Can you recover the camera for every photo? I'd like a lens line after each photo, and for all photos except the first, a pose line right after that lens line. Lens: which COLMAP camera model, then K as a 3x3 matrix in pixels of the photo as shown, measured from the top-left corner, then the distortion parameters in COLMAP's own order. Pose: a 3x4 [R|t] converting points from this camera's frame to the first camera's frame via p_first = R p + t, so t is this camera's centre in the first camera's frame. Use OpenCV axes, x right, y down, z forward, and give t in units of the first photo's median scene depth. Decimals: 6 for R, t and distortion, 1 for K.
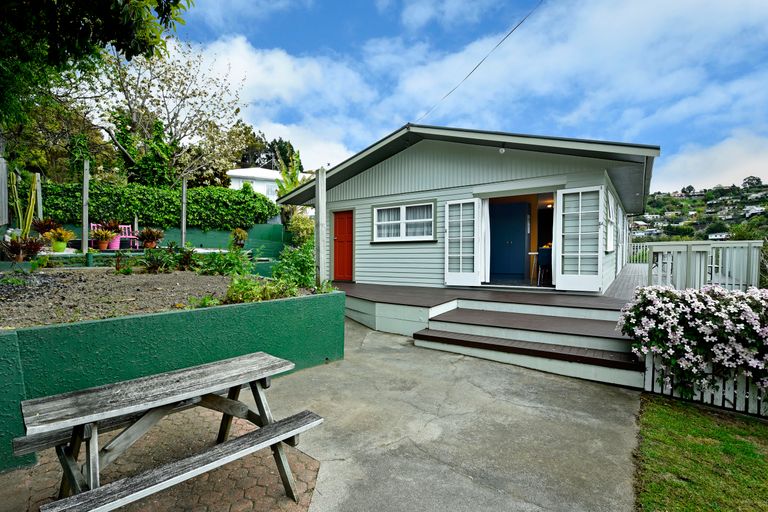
lens RADIAL K [[368.0, 0, 378.7], [0, 368.0, 237.8], [0, 0, 1]] dist [-0.005425, -0.001329]
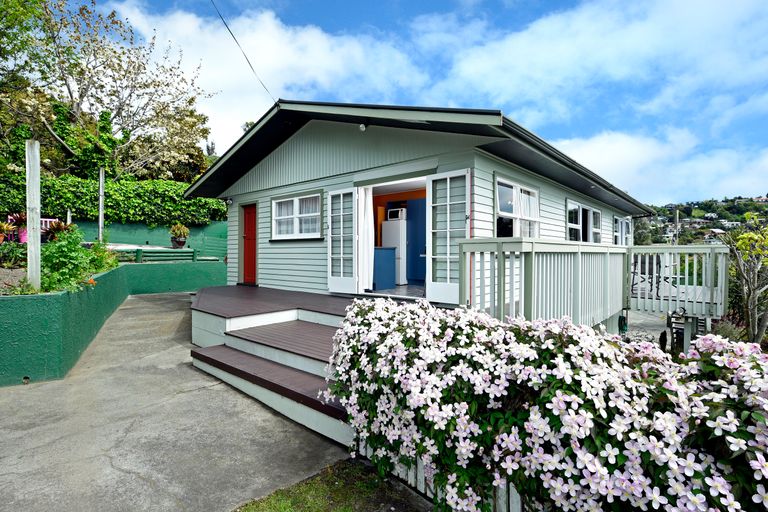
lens RADIAL K [[388.4, 0, 376.0], [0, 388.4, 233.1], [0, 0, 1]] dist [-0.009680, -0.003282]
pose [[0.996022, 0.015270, -0.087789, 0.353394], [-0.016933, 0.999690, -0.018227, 0.009447], [0.087483, 0.019641, 0.995972, 0.121540]]
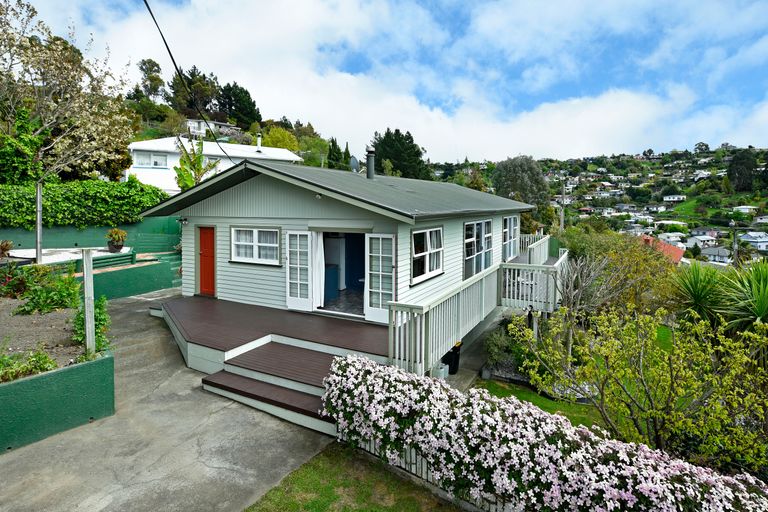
lens RADIAL K [[388.4, 0, 397.7], [0, 388.4, 207.1], [0, 0, 1]] dist [-0.009680, -0.003282]
pose [[0.987634, 0.009167, 0.156512, 0.309310], [-0.011252, 0.999859, 0.012442, -0.177583], [-0.156376, -0.014049, 0.987598, -0.155145]]
